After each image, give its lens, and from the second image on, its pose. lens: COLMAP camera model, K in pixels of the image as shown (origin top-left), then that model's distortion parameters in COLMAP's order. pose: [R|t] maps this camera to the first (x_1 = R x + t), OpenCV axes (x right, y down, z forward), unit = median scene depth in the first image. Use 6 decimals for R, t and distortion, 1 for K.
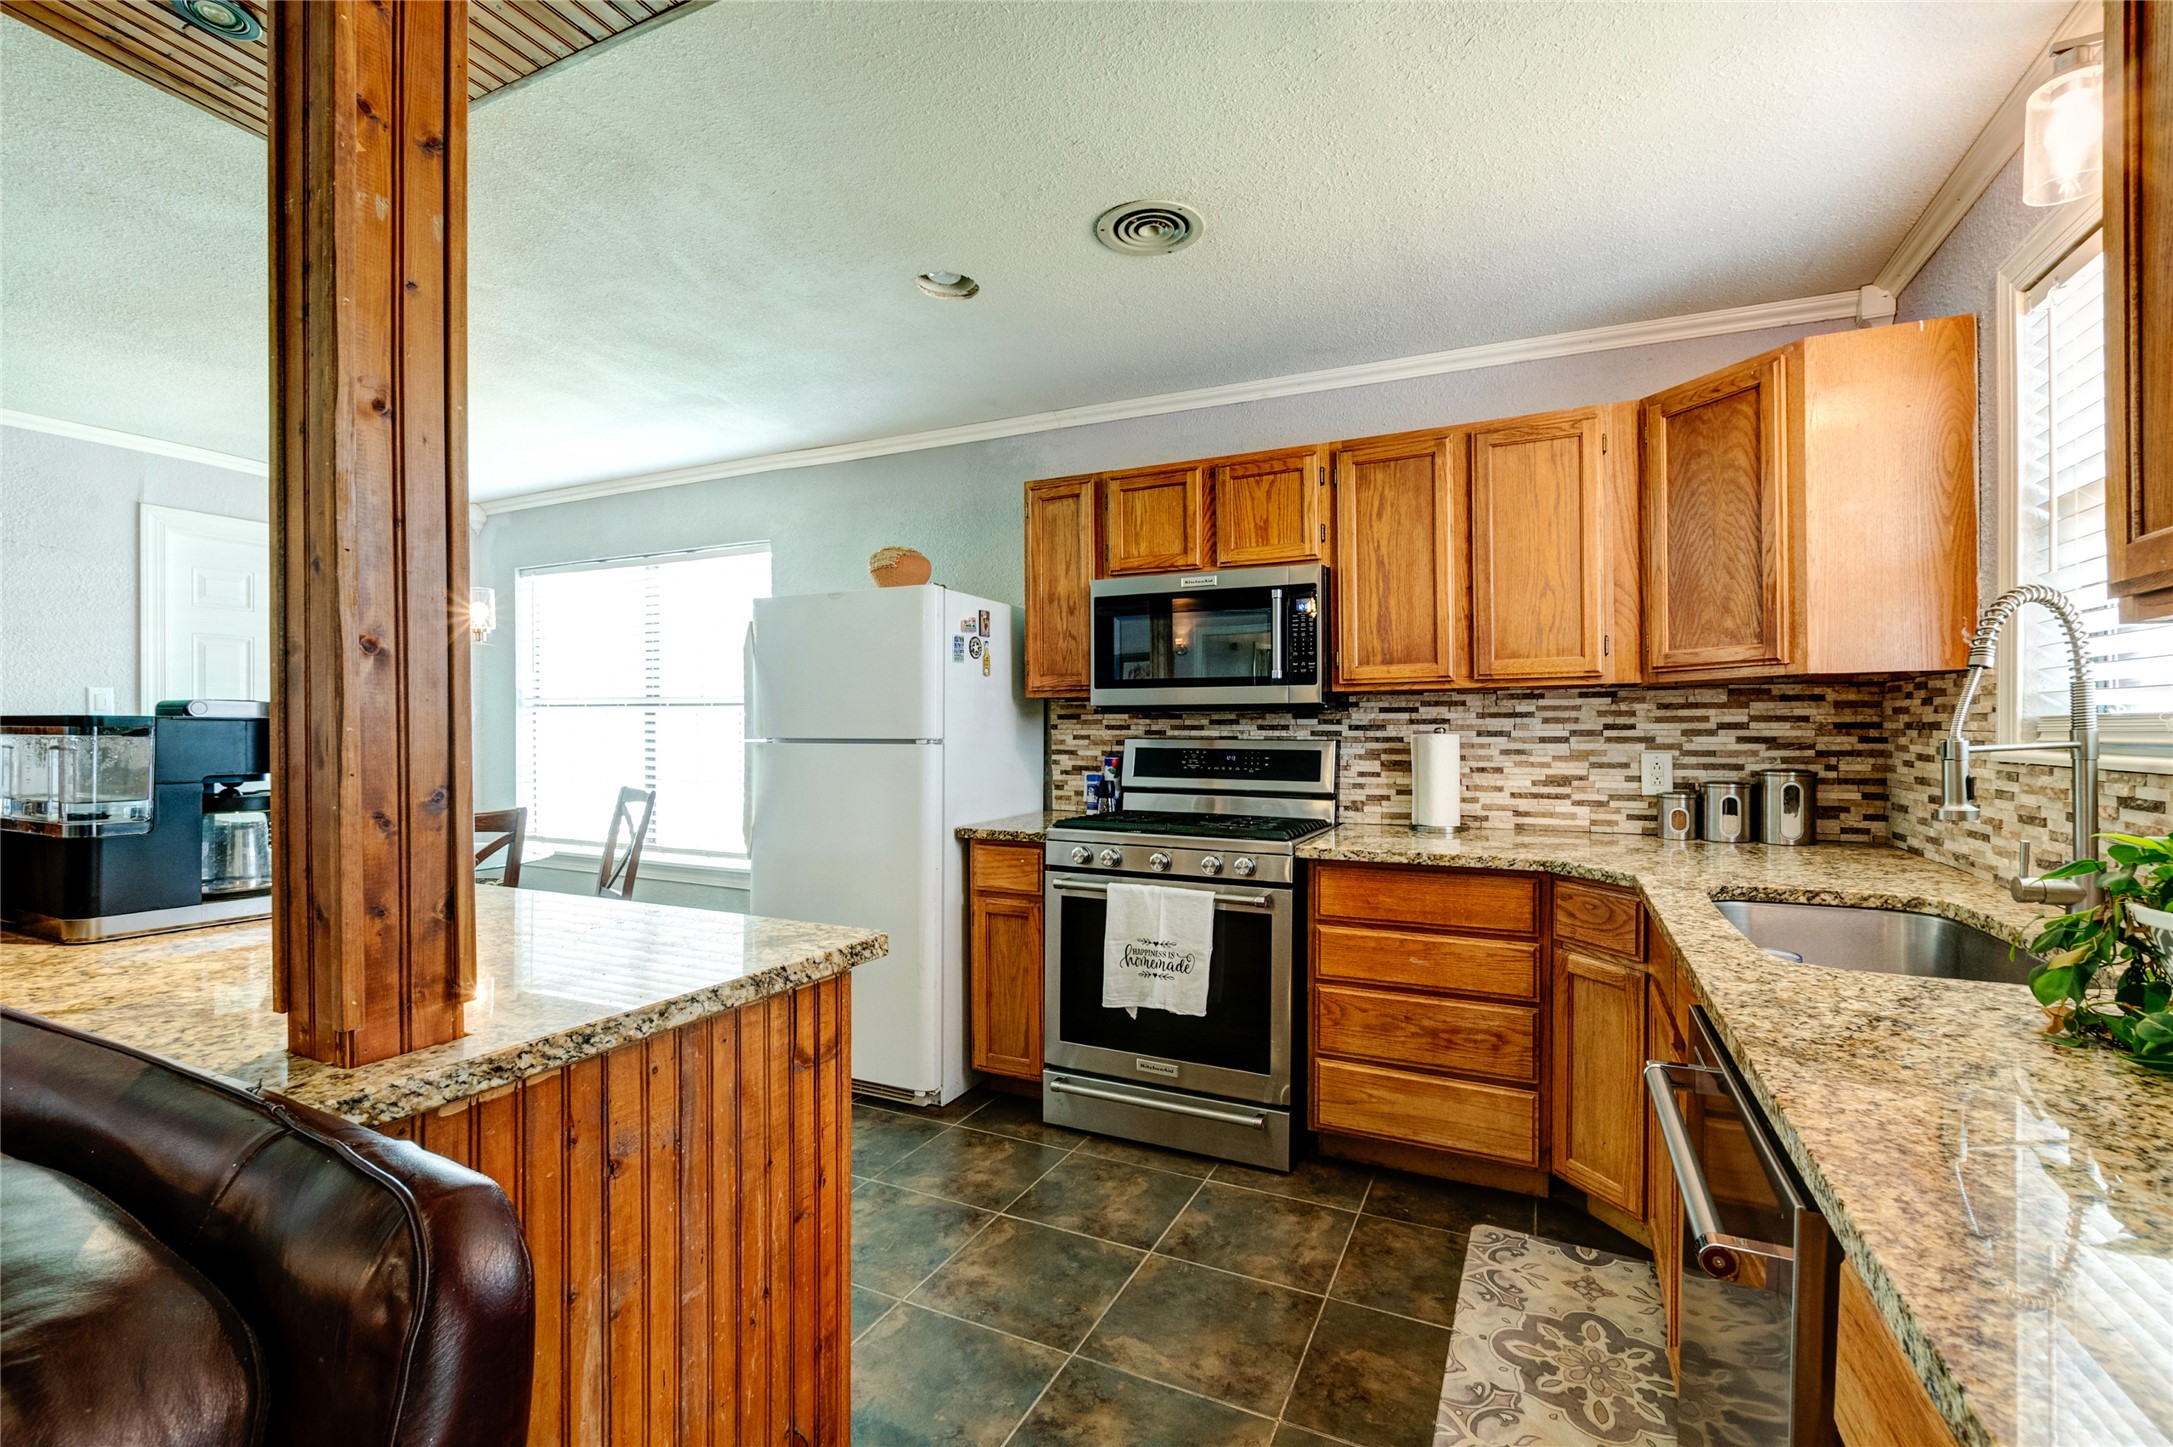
lens RADIAL K [[960.6, 0, 1086.5], [0, 960.6, 723.5], [0, 0, 1]] dist [-0.003142, 0.000069]
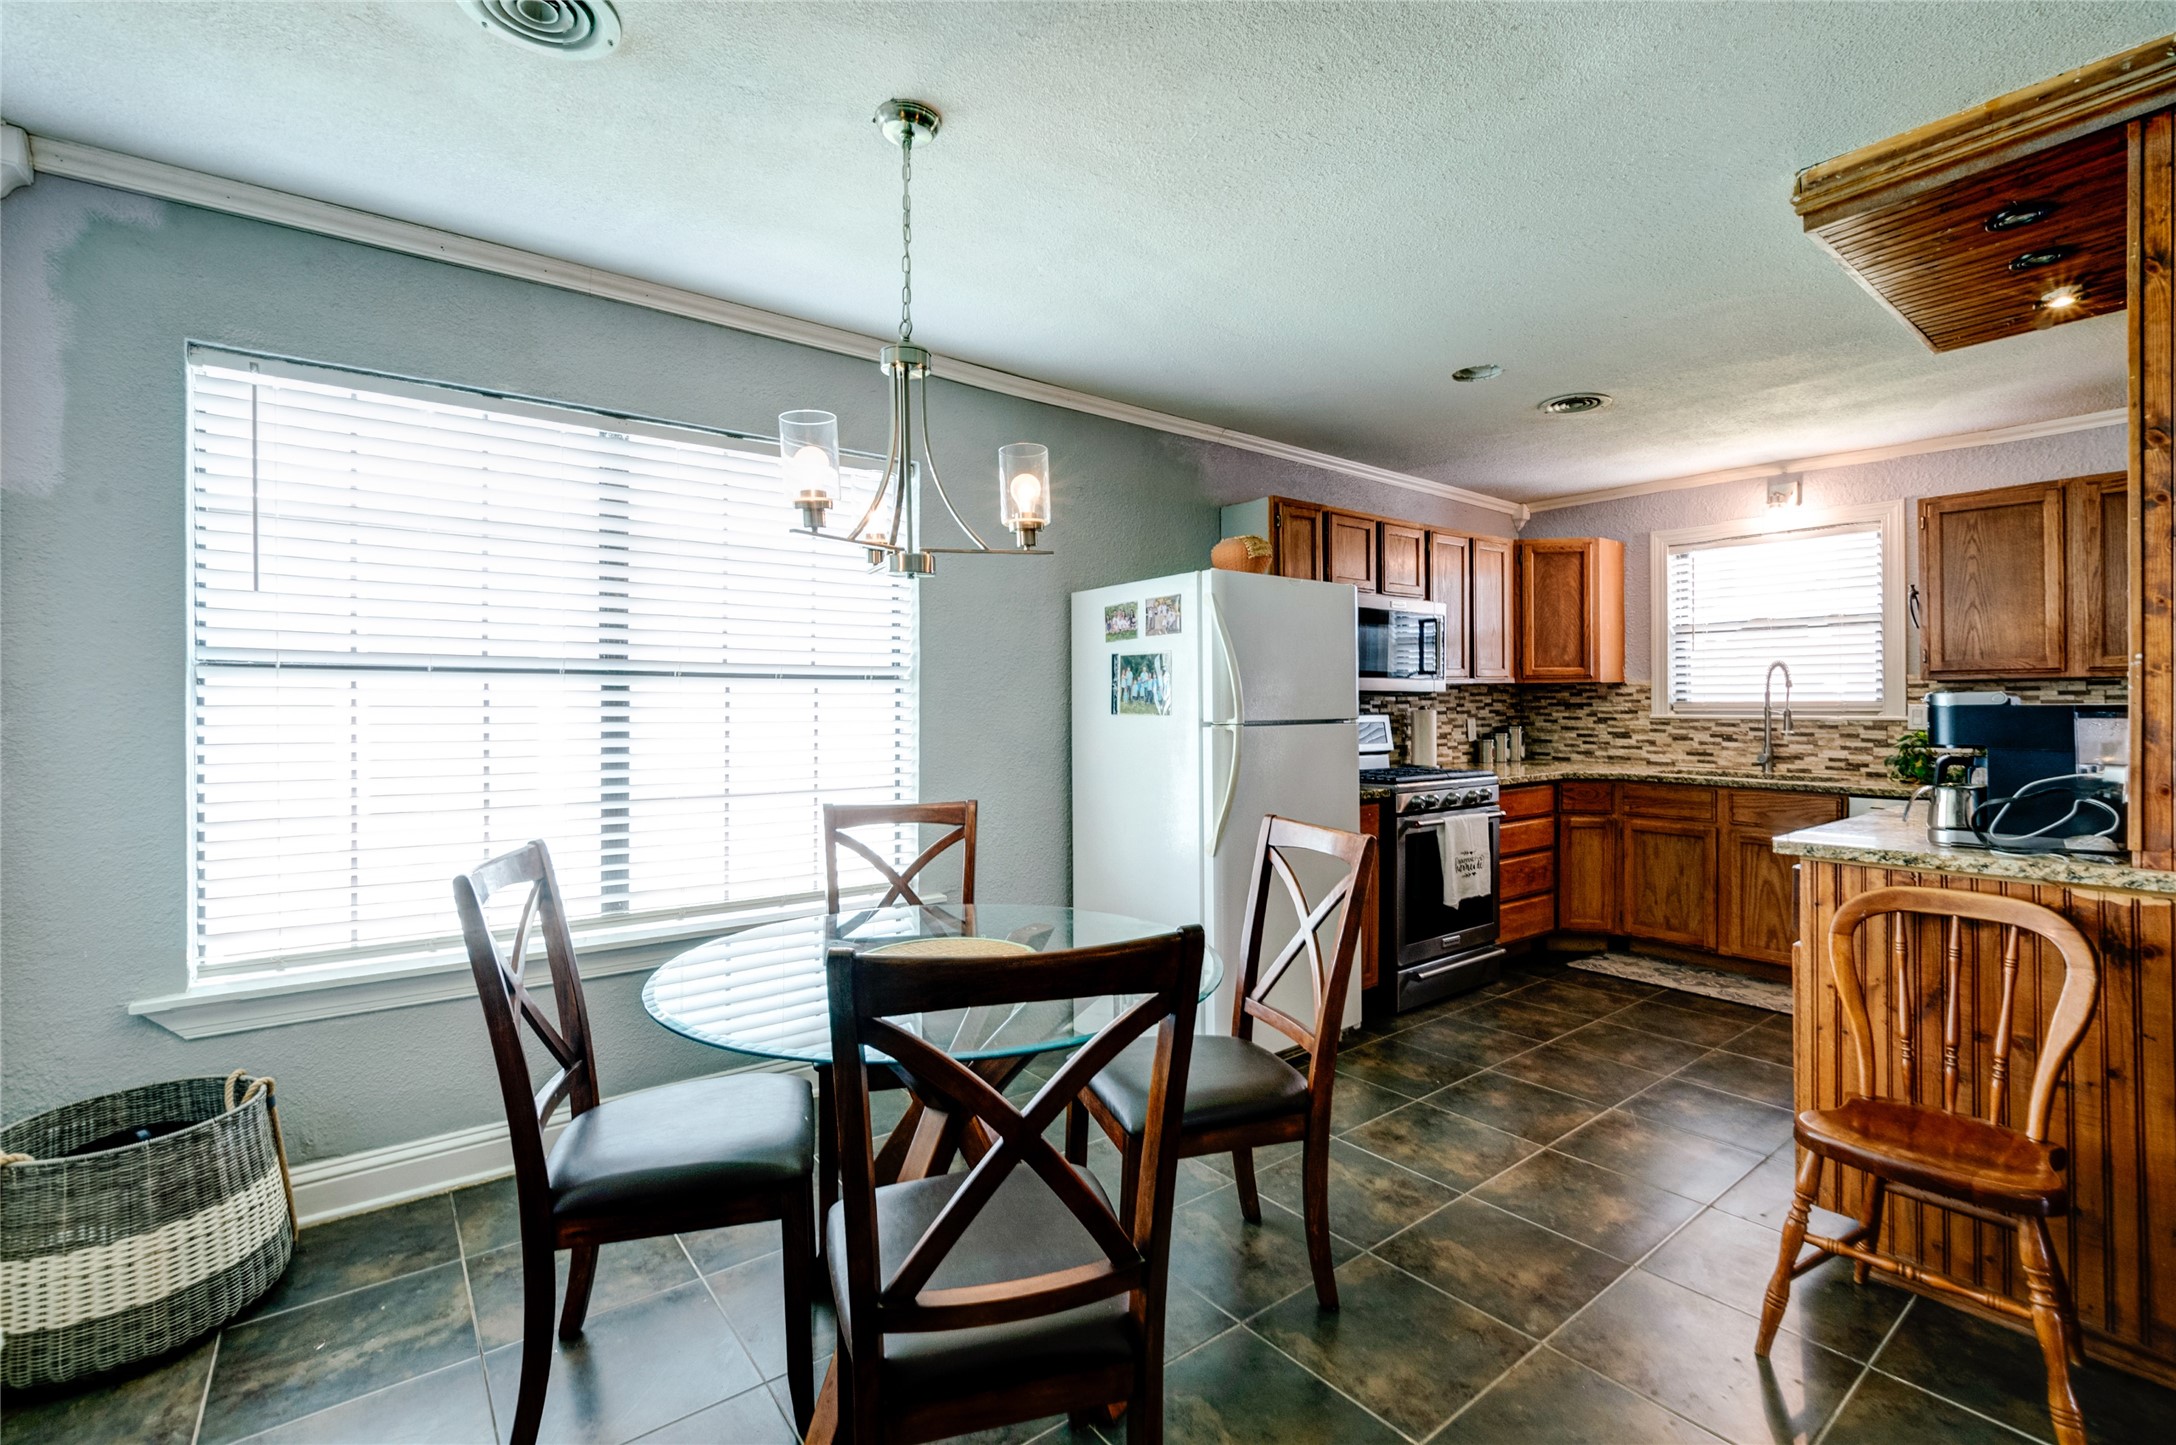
lens RADIAL K [[953.6, 0, 1095.6], [0, 953.6, 698.6], [0, 0, 1]] dist [-0.002459, 0.000650]
pose [[0.451231, 0.000708, 0.892407, -1.397773], [-0.004419, 0.999989, 0.001441, -0.008849], [-0.892396, -0.004594, 0.451230, 0.792440]]
